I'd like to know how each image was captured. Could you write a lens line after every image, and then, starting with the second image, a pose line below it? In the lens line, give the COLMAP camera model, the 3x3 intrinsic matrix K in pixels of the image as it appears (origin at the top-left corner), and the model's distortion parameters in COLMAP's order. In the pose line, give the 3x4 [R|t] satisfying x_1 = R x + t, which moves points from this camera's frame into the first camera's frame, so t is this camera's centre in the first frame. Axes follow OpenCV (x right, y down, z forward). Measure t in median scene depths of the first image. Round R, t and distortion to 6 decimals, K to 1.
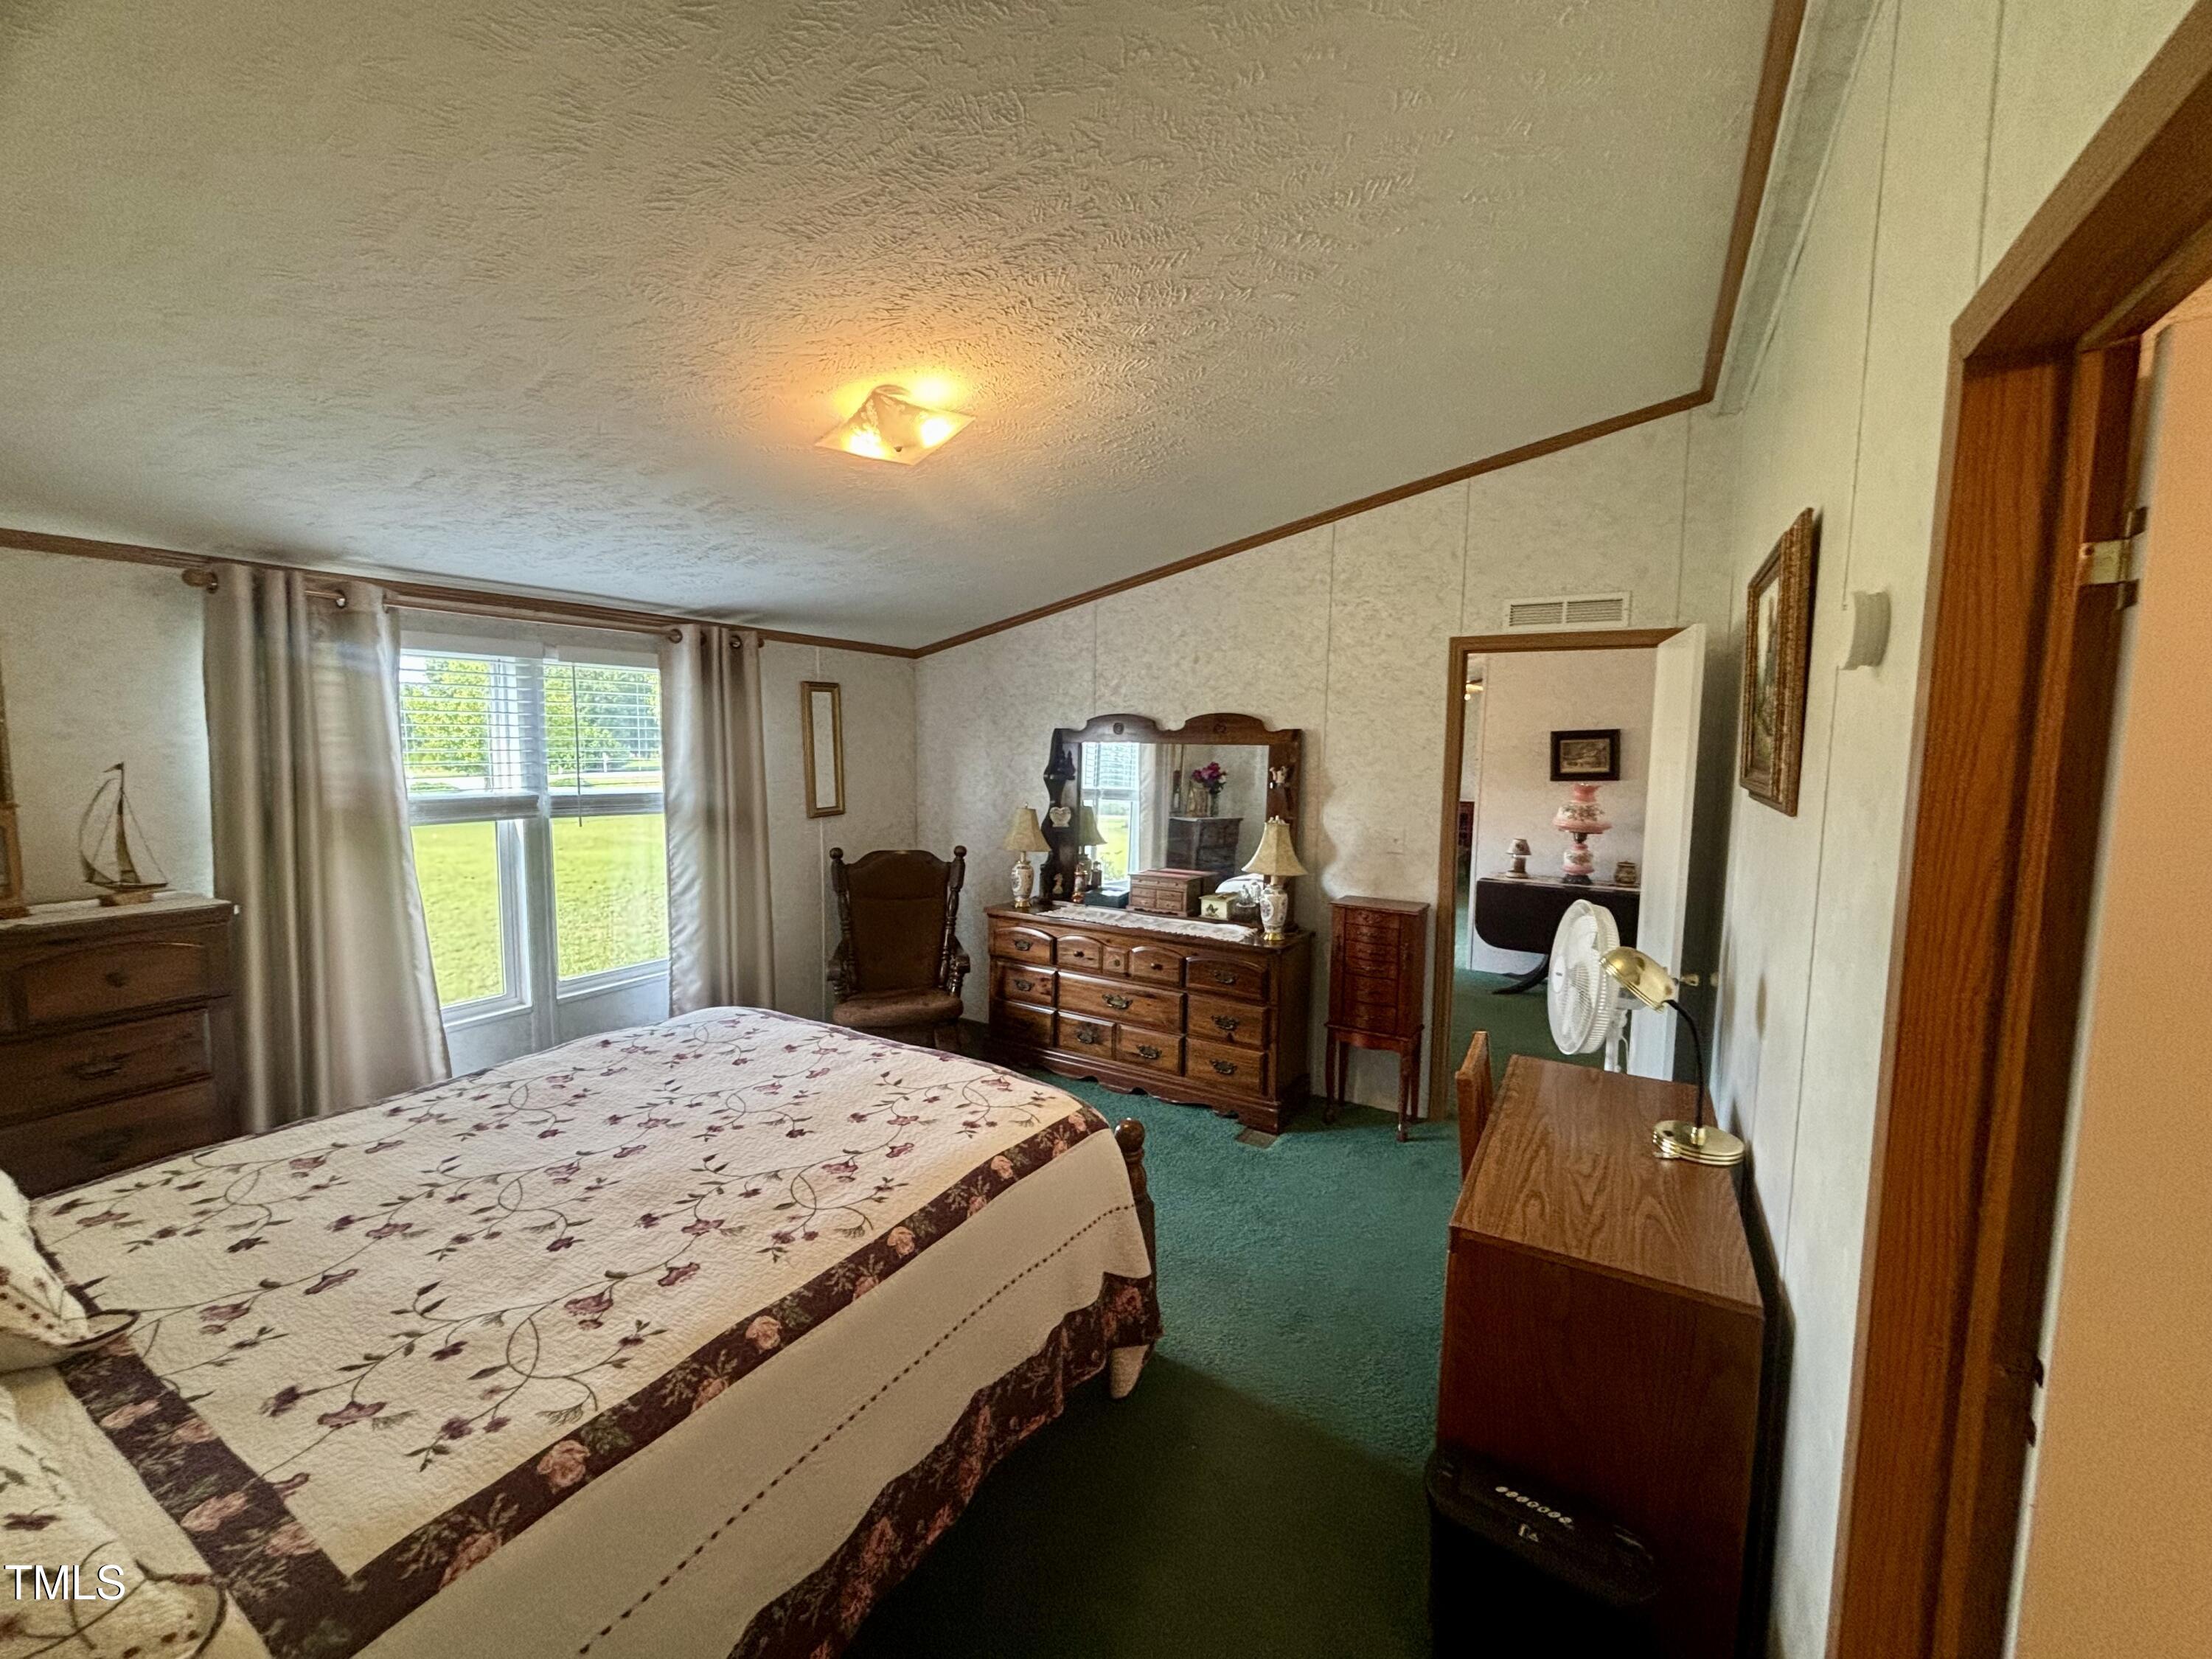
lens RADIAL K [[892.2, 0, 1107.2], [0, 892.2, 833.7], [0, 0, 1]] dist [0.005058, -0.001571]
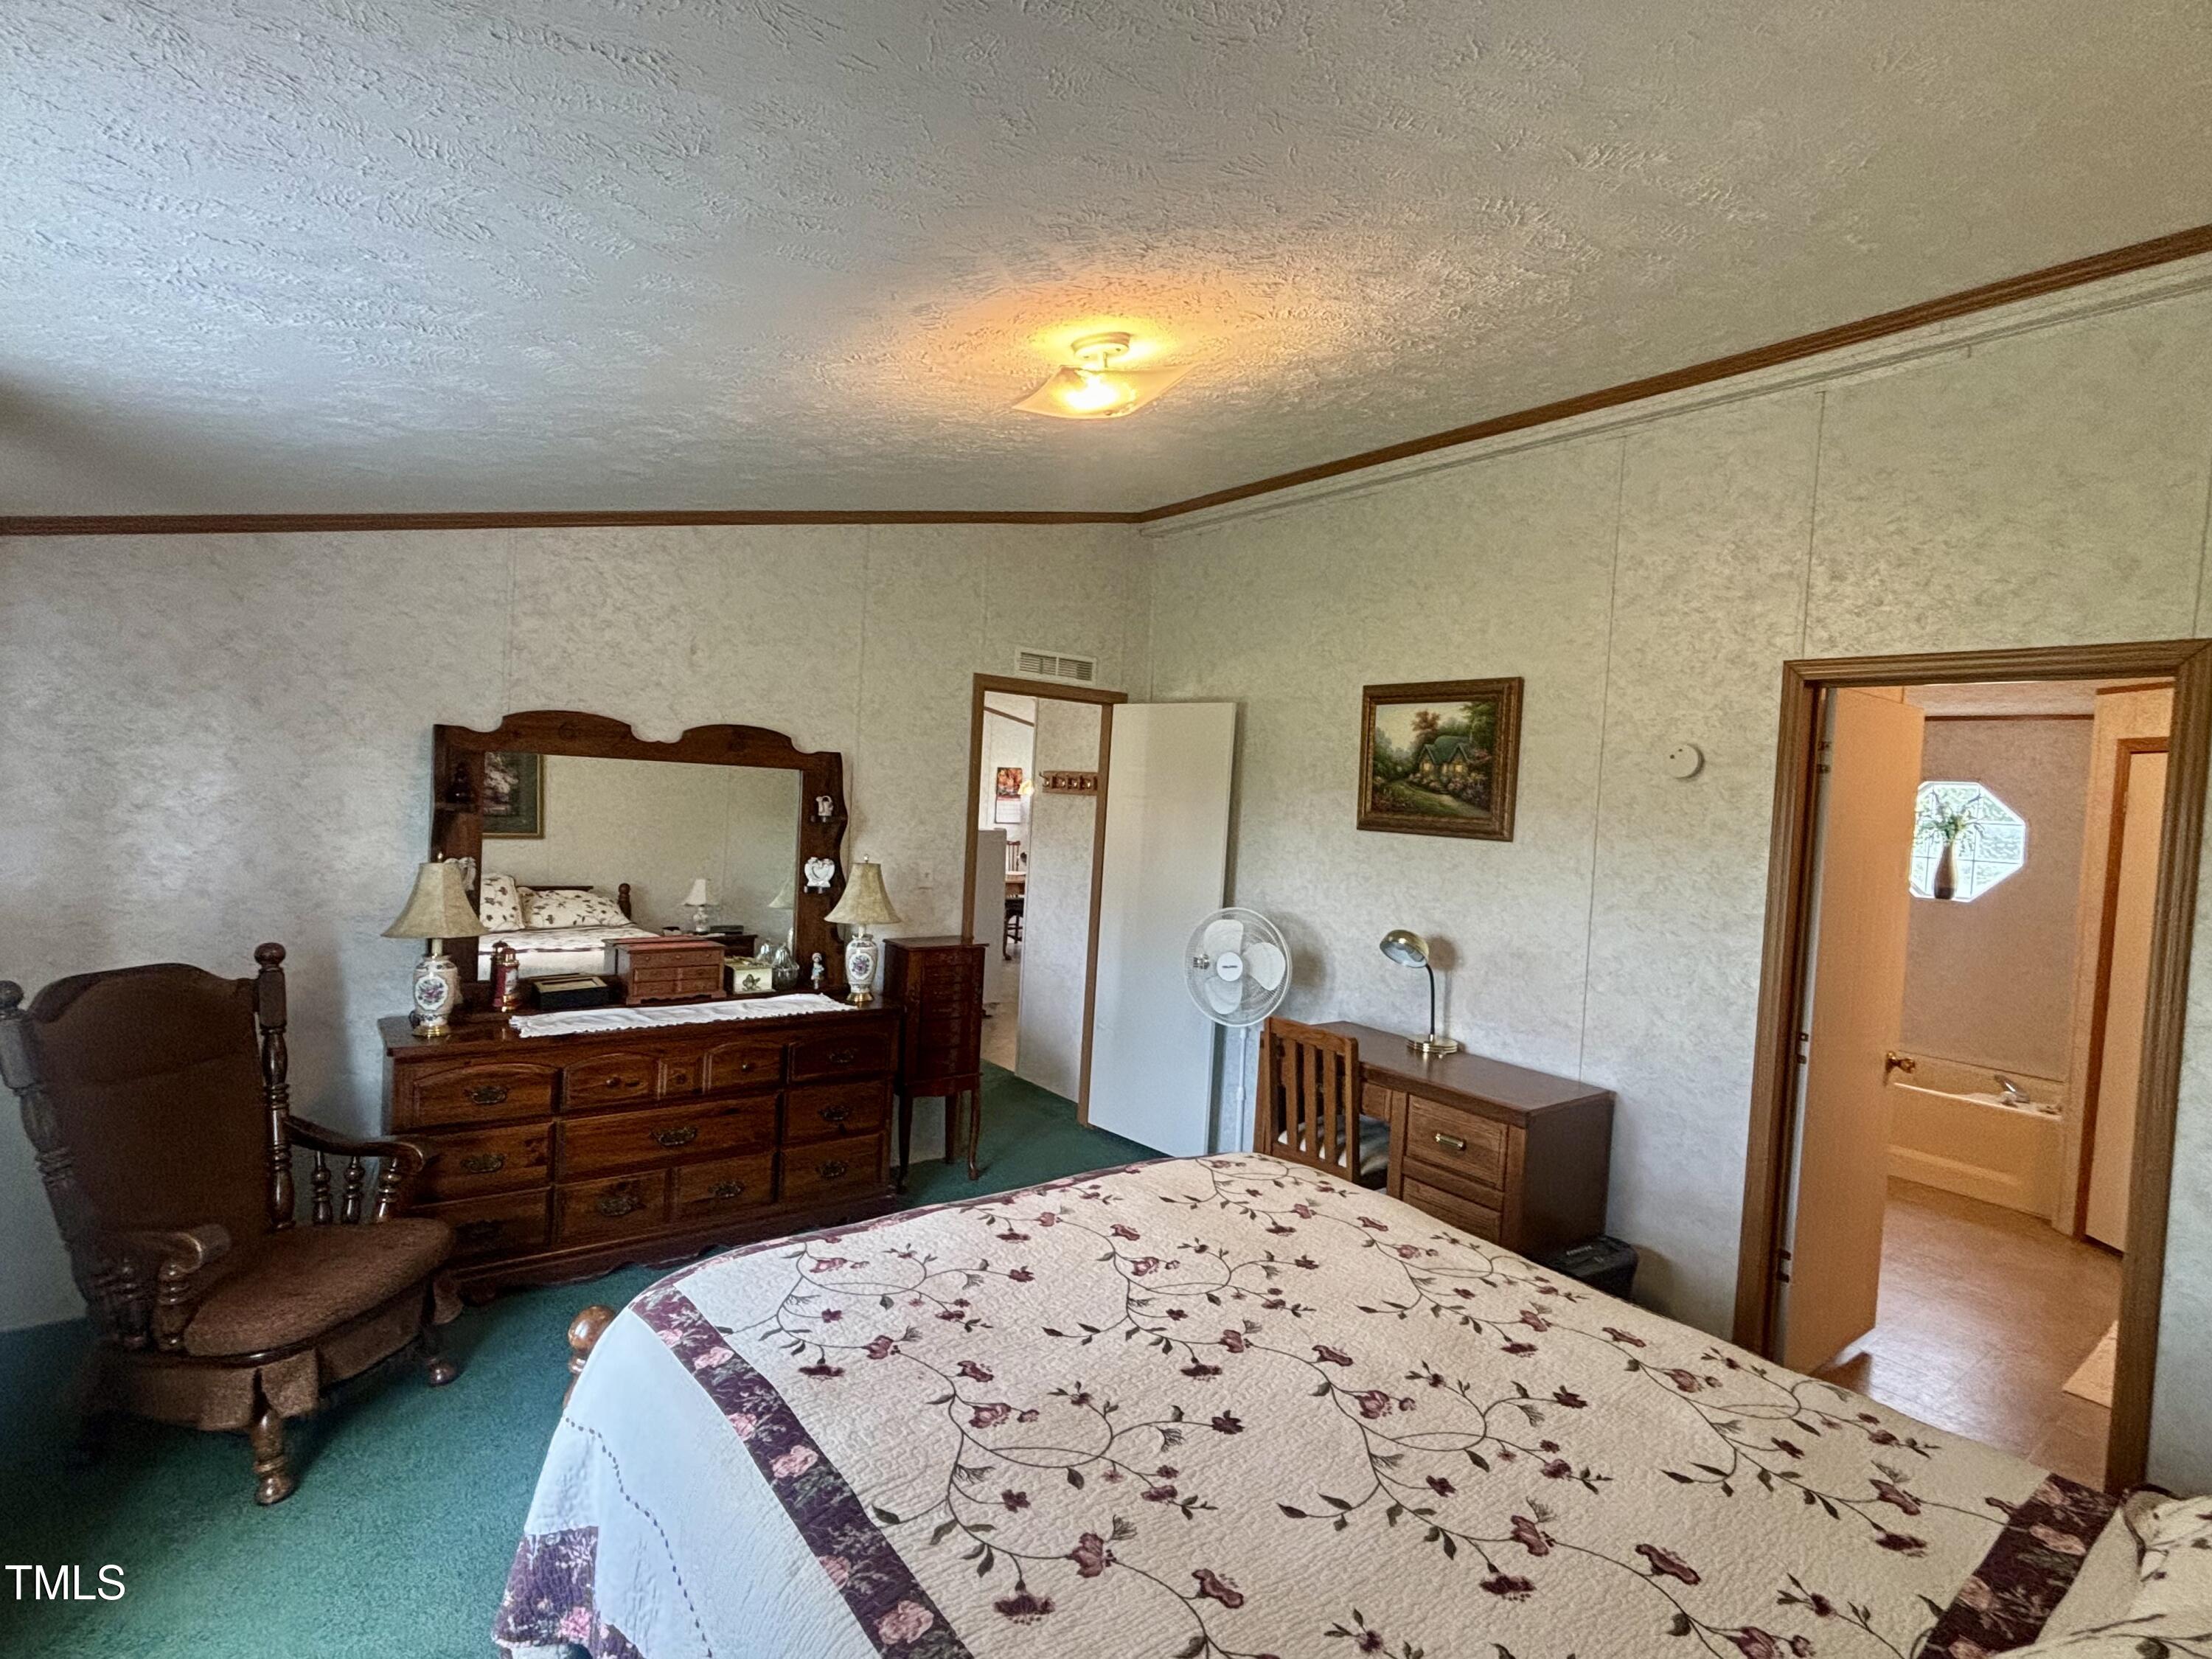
lens RADIAL K [[1072.3, 0, 1106.9], [0, 1072.3, 823.1], [0, 0, 1]] dist [0.005751, -0.000265]
pose [[0.377201, -0.018107, 0.925954, -1.231661], [0.045417, 0.998968, 0.001034, -0.075450], [-0.925017, 0.041665, 0.377634, 0.721478]]
